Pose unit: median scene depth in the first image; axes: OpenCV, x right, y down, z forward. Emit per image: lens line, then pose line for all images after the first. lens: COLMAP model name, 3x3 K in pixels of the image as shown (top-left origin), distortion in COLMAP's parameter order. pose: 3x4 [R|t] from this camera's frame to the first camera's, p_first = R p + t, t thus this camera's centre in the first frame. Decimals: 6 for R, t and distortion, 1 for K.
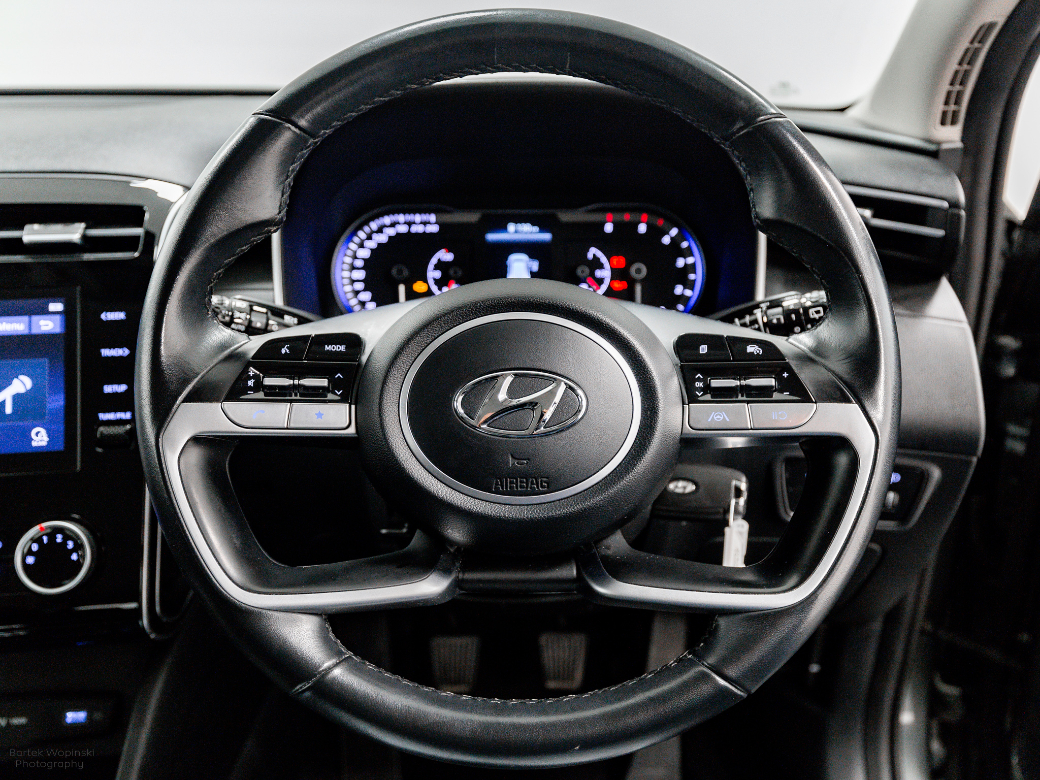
lens RADIAL K [[876.6, 0, 520.0], [0, 876.6, 390.0], [0, 0, 1]] dist [0.003465, 0.002679]
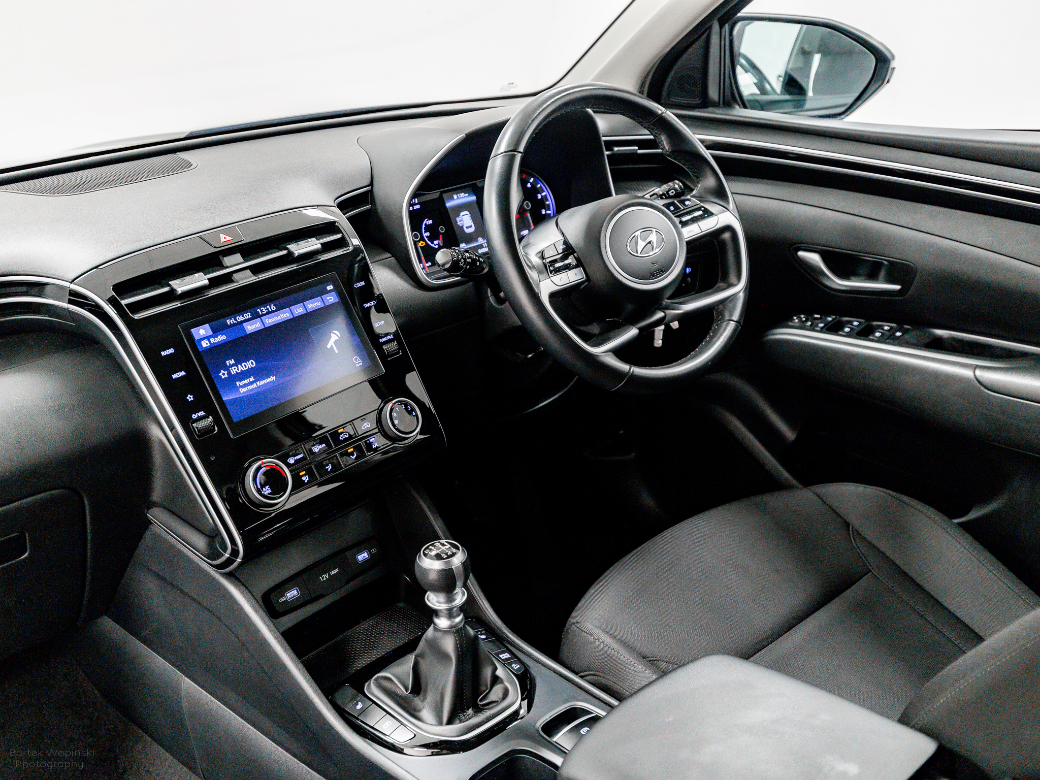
lens RADIAL K [[1080.9, 0, 520.0], [0, 1080.9, 390.0], [0, 0, 1]] dist [-0.006419, -0.002882]
pose [[0.752804, -0.303941, 0.583871, -1.217613], [0.313615, 0.945480, 0.087826, 0.016854], [-0.578733, 0.116995, 0.807082, -0.662538]]
